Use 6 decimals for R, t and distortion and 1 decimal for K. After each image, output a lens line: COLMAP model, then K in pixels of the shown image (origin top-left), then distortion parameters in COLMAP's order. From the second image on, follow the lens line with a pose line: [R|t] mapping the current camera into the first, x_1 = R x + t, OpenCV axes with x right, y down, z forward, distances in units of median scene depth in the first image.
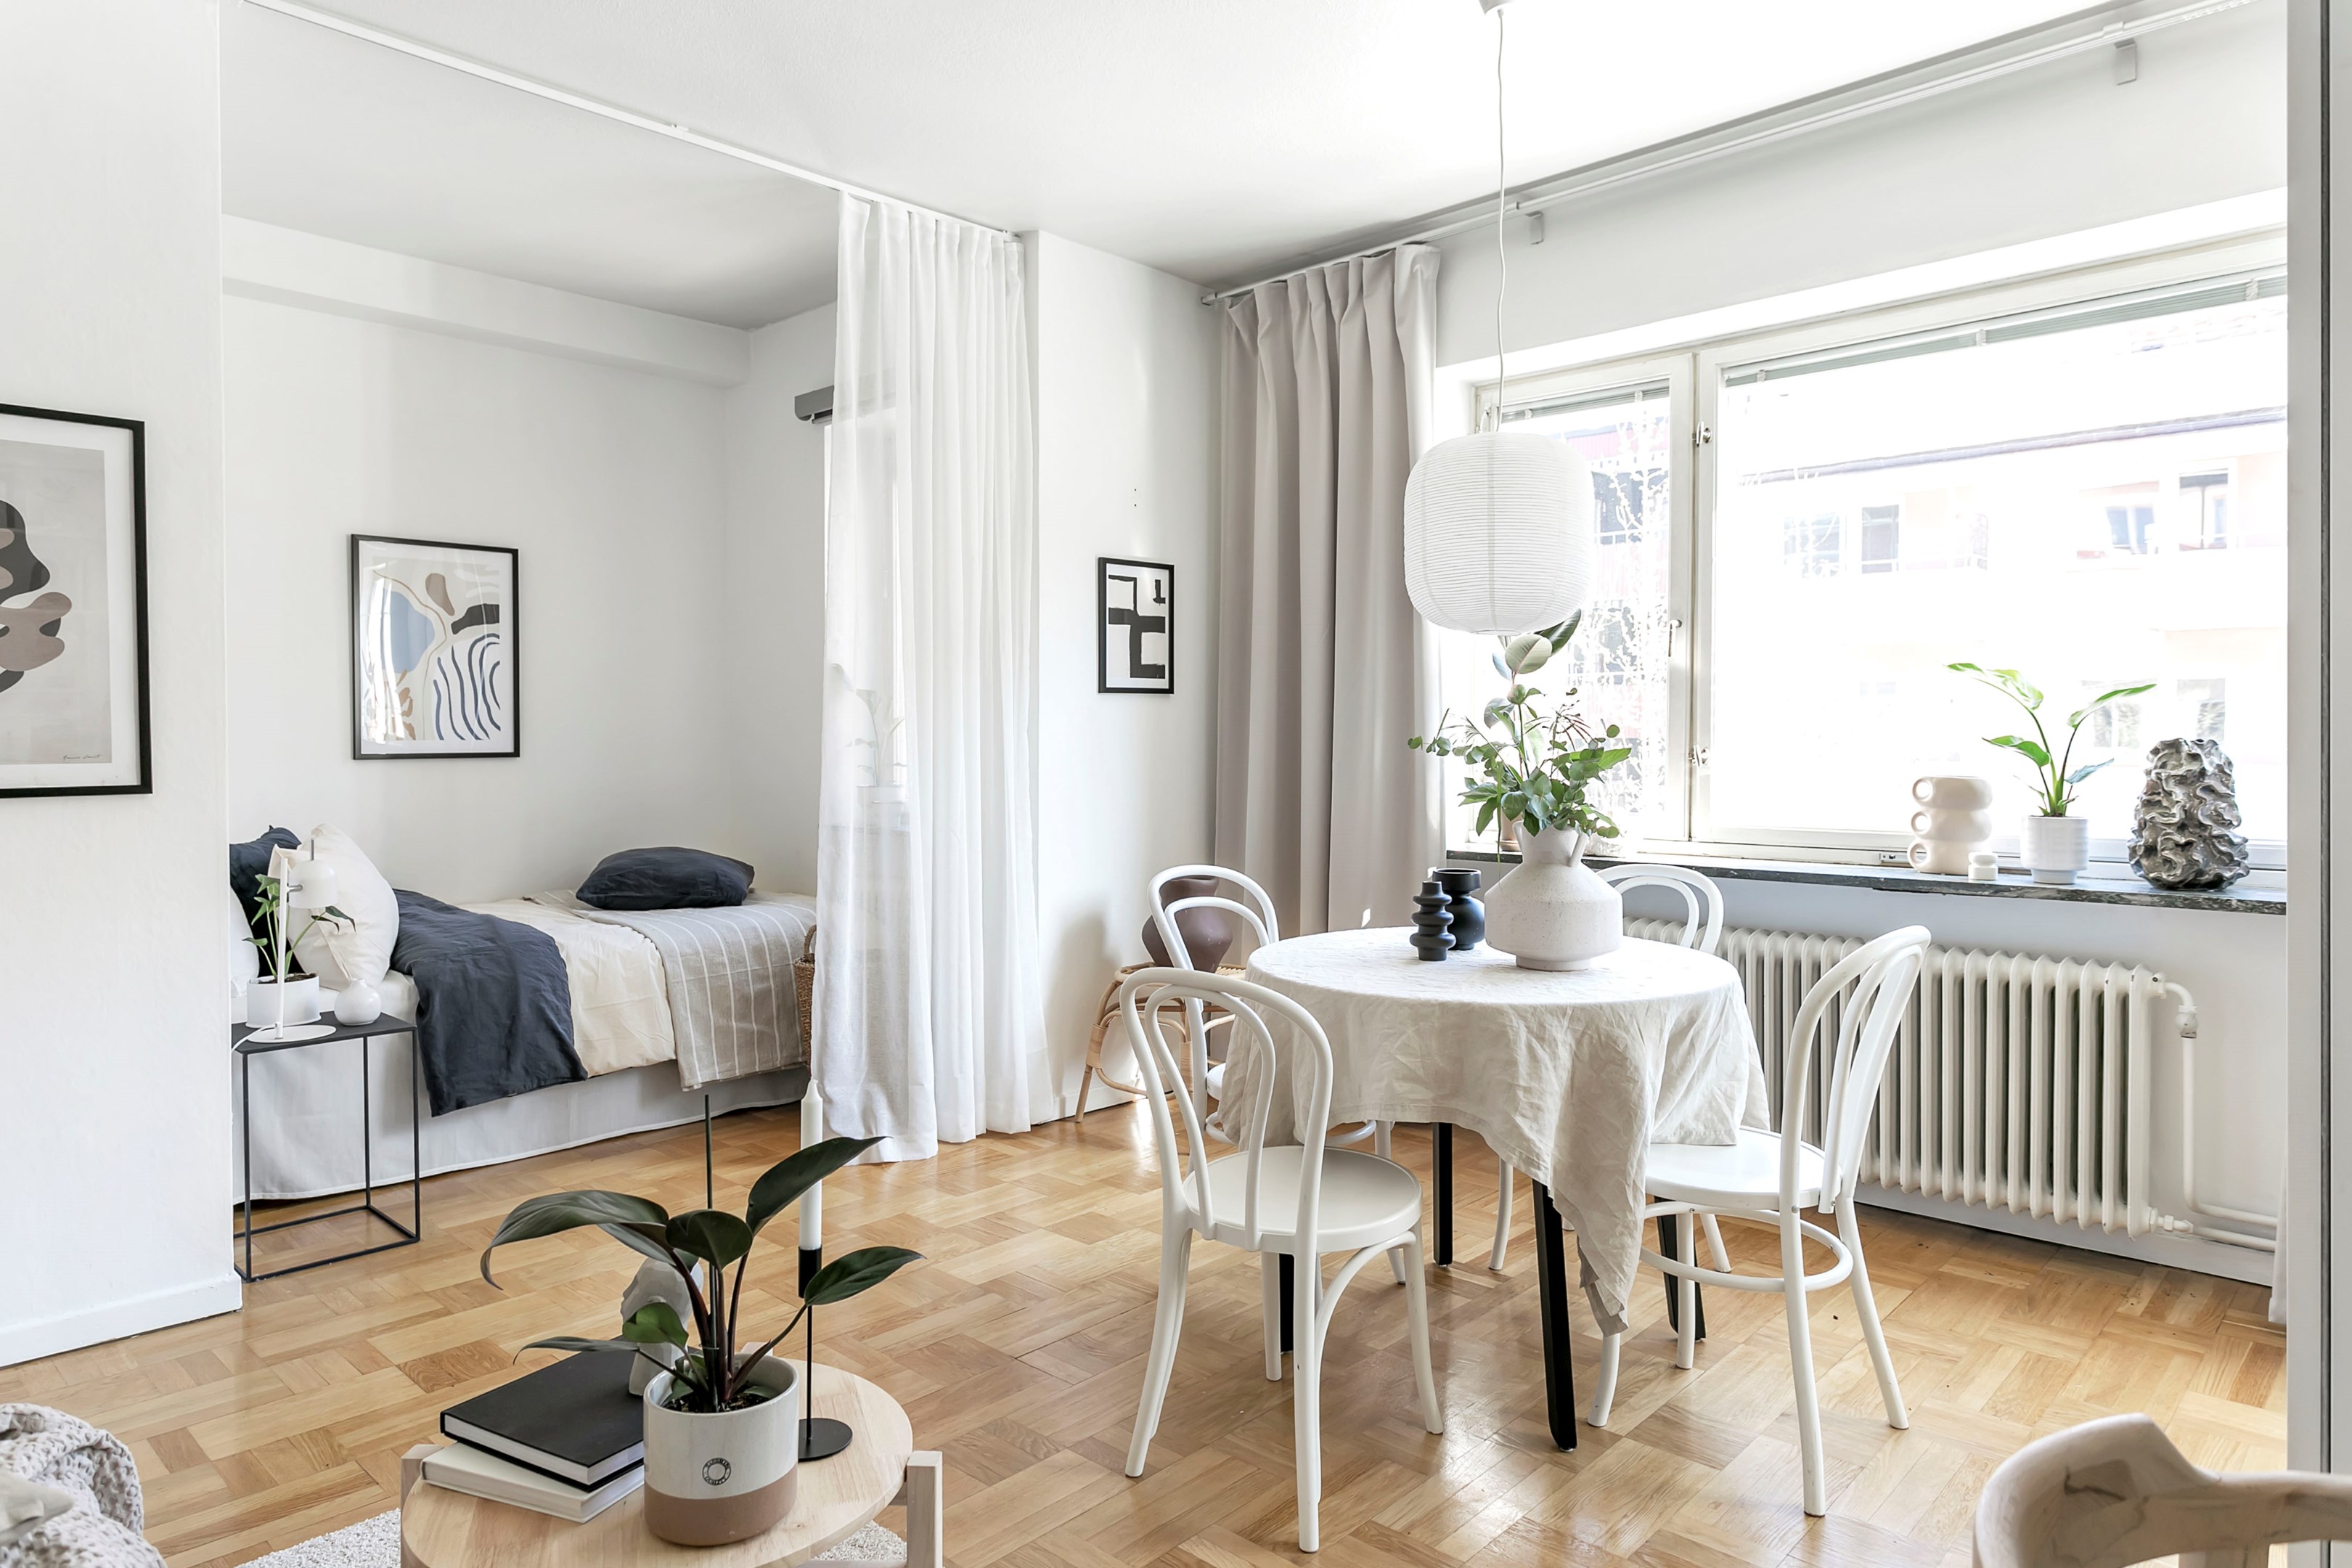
lens RADIAL K [[1478.7, 0, 1118.3], [0, 1478.7, 738.0], [0, 0, 1]] dist [0.004178, 0.002979]
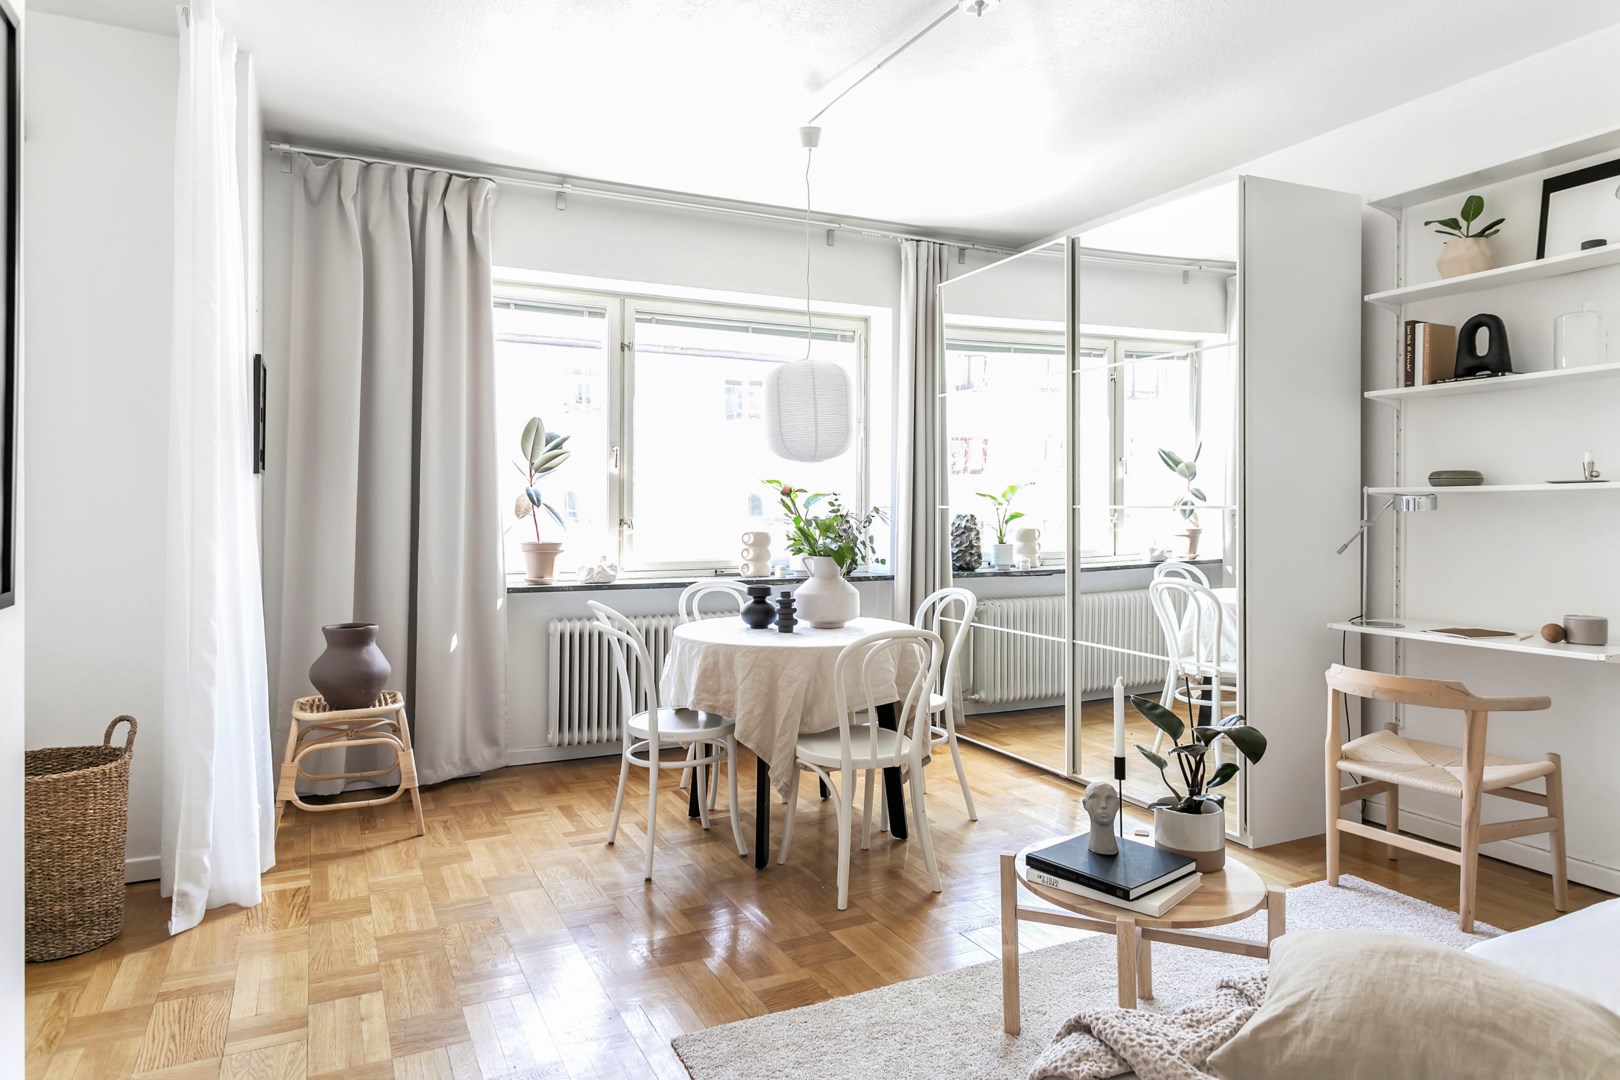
lens RADIAL K [[1018.5, 0, 823.4], [0, 1018.5, 503.5], [0, 0, 1]] dist [0.004178, 0.002979]
pose [[0.301980, 0.005337, 0.953299, -0.915141], [-0.005239, 0.999979, -0.003939, -0.011555], [-0.953300, -0.003804, 0.302001, 0.508191]]
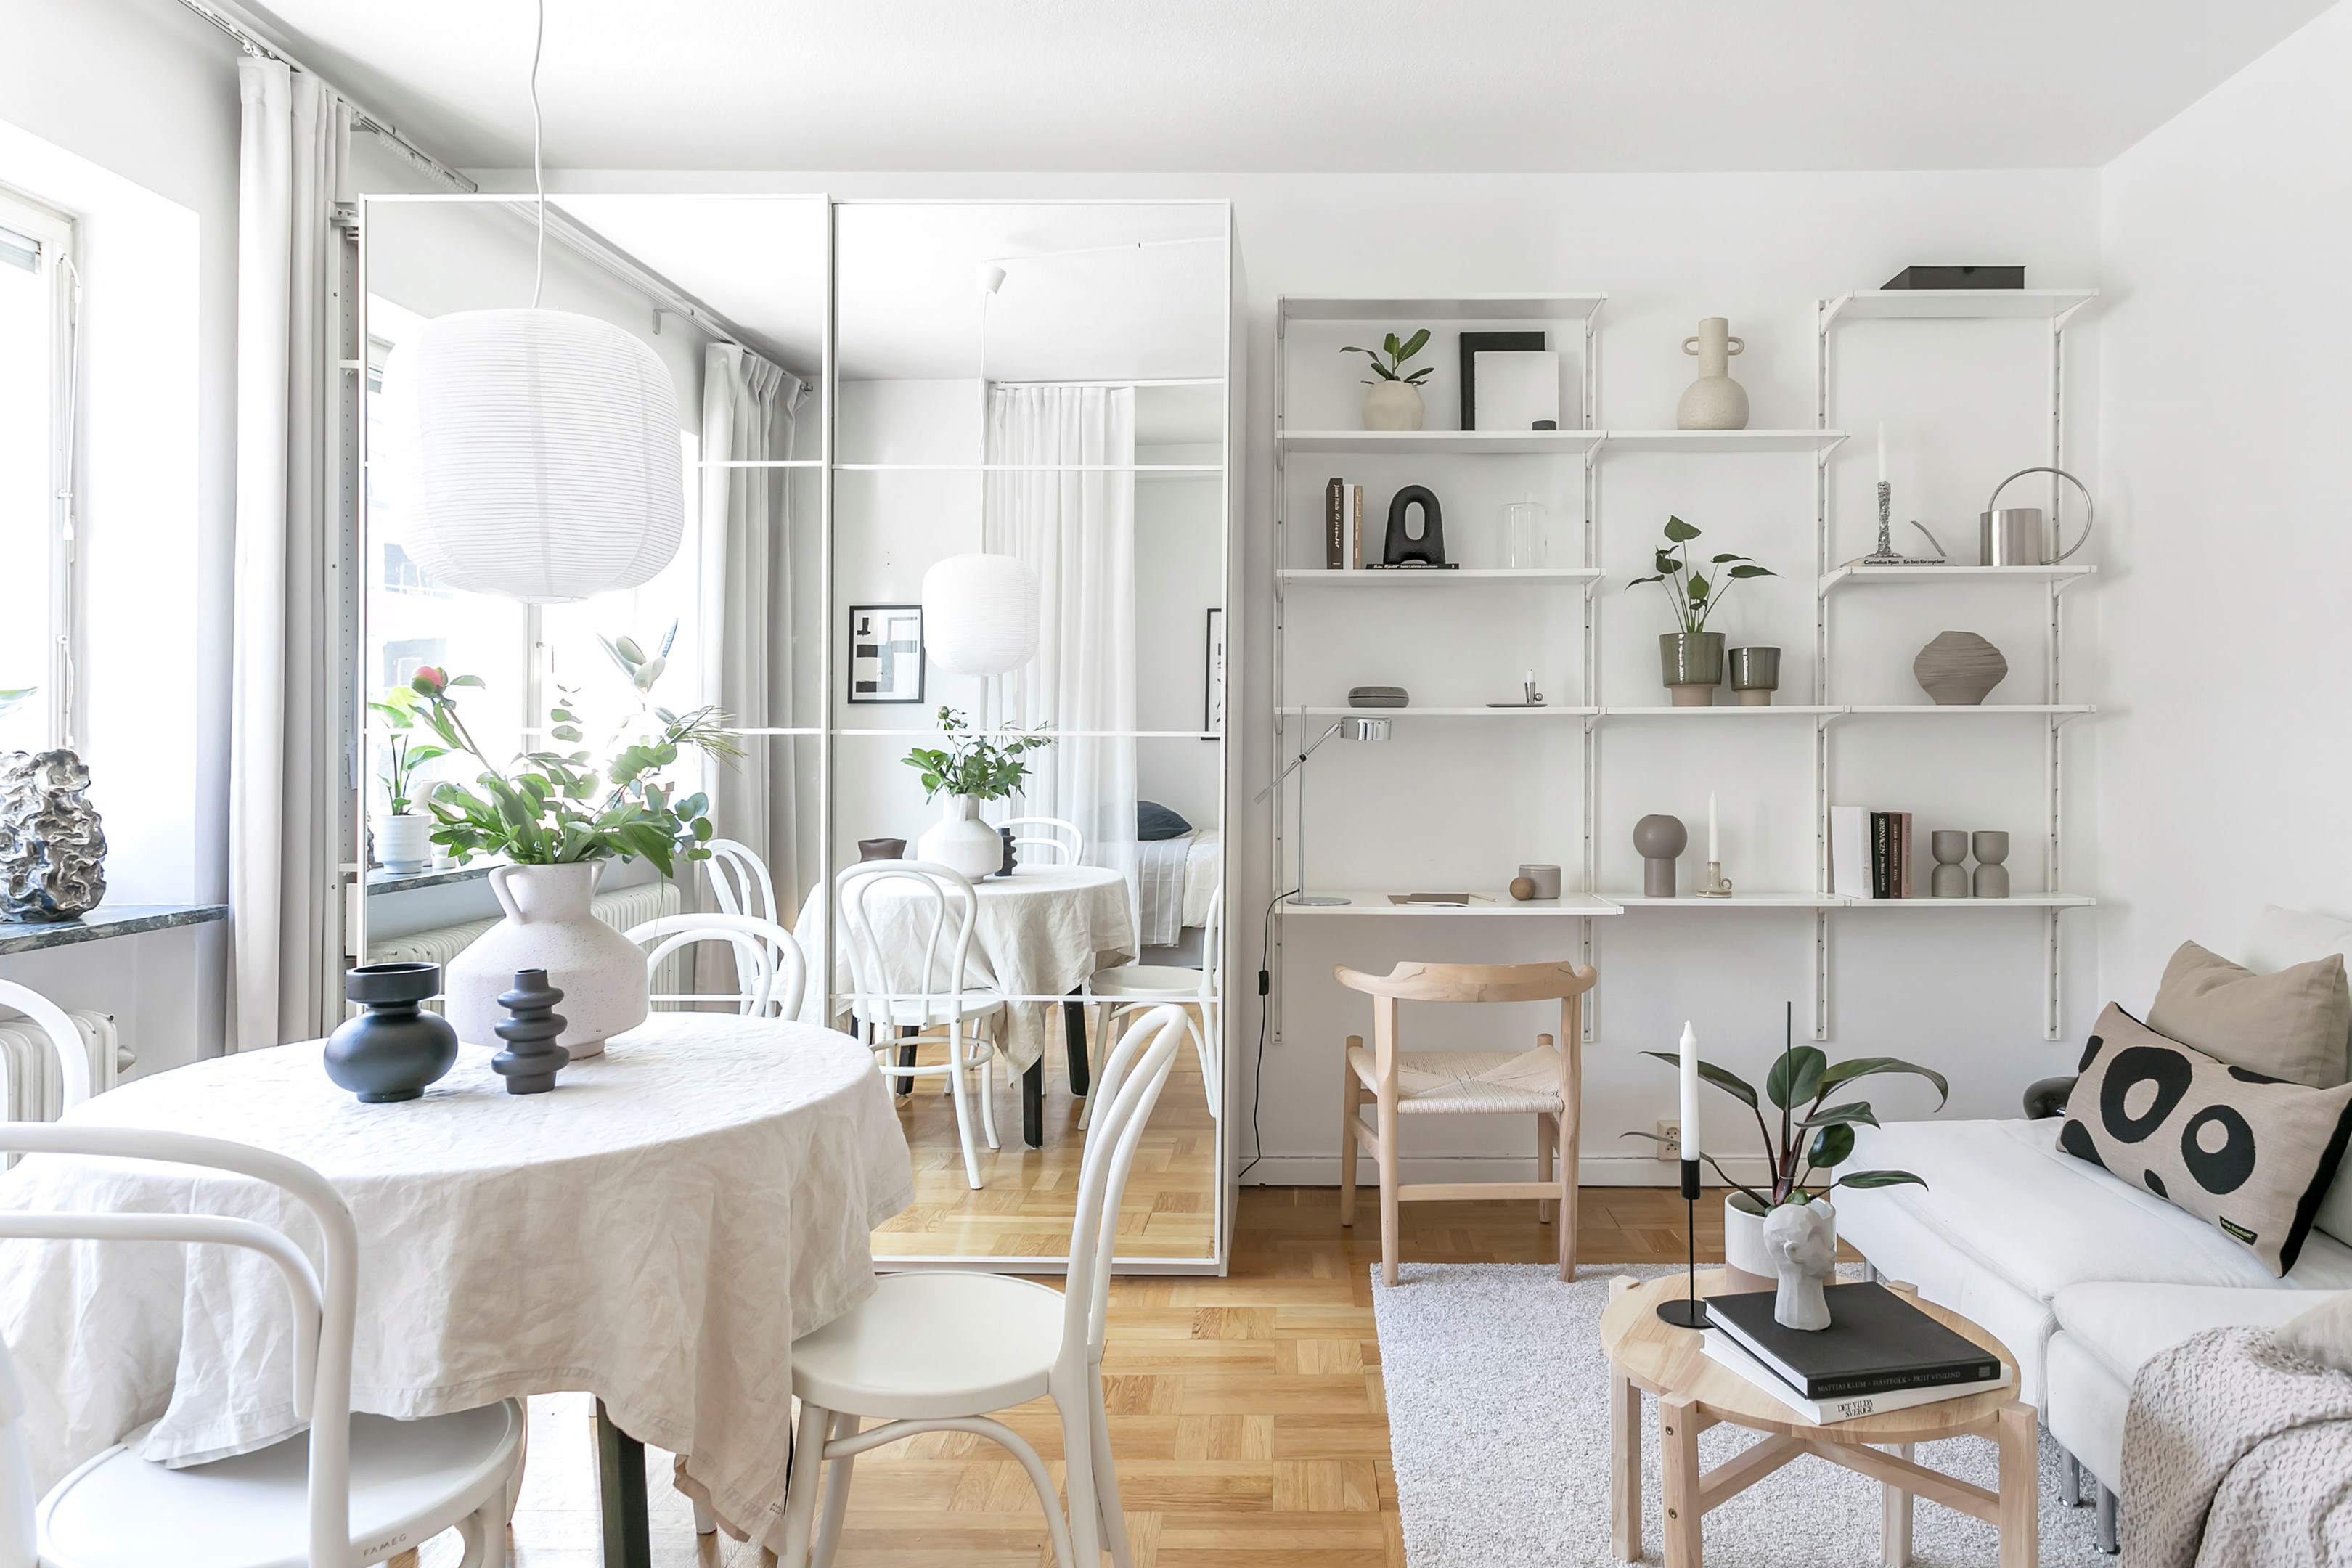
lens RADIAL K [[1478.7, 0, 1313.2], [0, 1478.7, 739.3], [0, 0, 1]] dist [0.004178, 0.002979]
pose [[-0.726136, -0.001252, 0.687550, -0.436453], [-0.006393, 0.999967, -0.004931, -0.005927], [-0.687522, -0.007976, -0.726120, 1.119133]]
